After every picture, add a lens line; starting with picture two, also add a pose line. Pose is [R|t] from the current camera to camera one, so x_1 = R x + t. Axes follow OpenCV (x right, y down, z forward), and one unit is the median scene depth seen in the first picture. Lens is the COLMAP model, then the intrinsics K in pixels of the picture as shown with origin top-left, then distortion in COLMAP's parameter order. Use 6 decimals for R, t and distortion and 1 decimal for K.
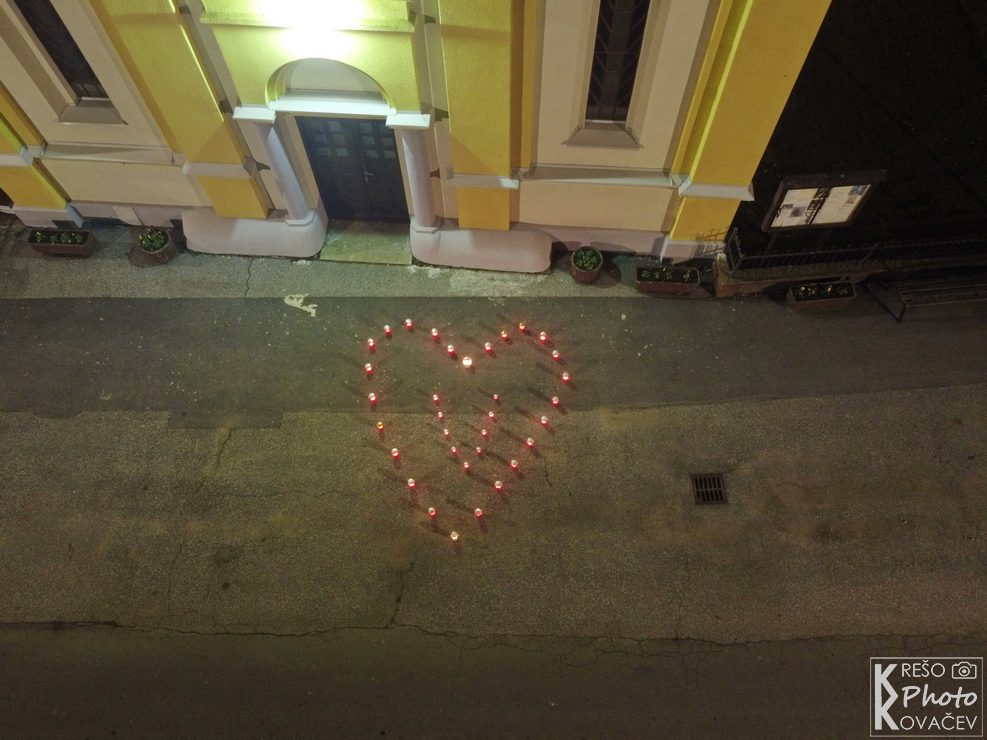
lens RADIAL K [[771.1, 0, 493.1], [0, 771.1, 374.4], [0, 0, 1]] dist [-0.004843, -0.008775]
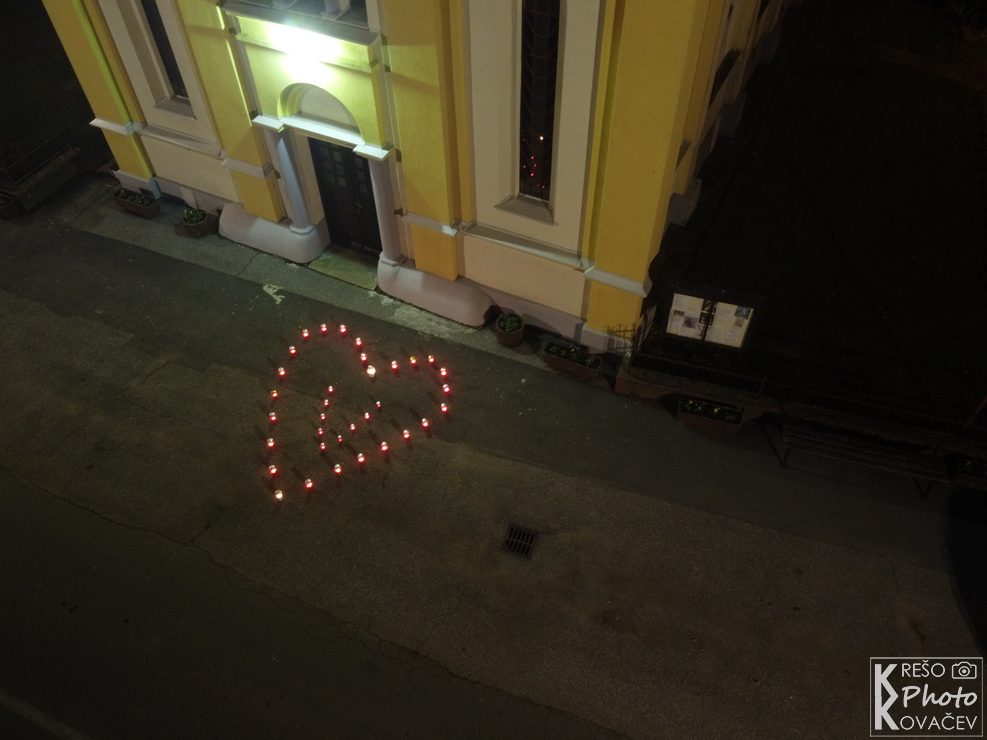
lens RADIAL K [[771.1, 0, 497.2], [0, 771.1, 371.2], [0, 0, 1]] dist [-0.004843, -0.008775]
pose [[0.925319, 0.286117, -0.248841, 0.424905], [-0.338472, 0.919067, -0.201871, 0.152057], [0.170943, 0.271021, 0.947273, -0.031801]]
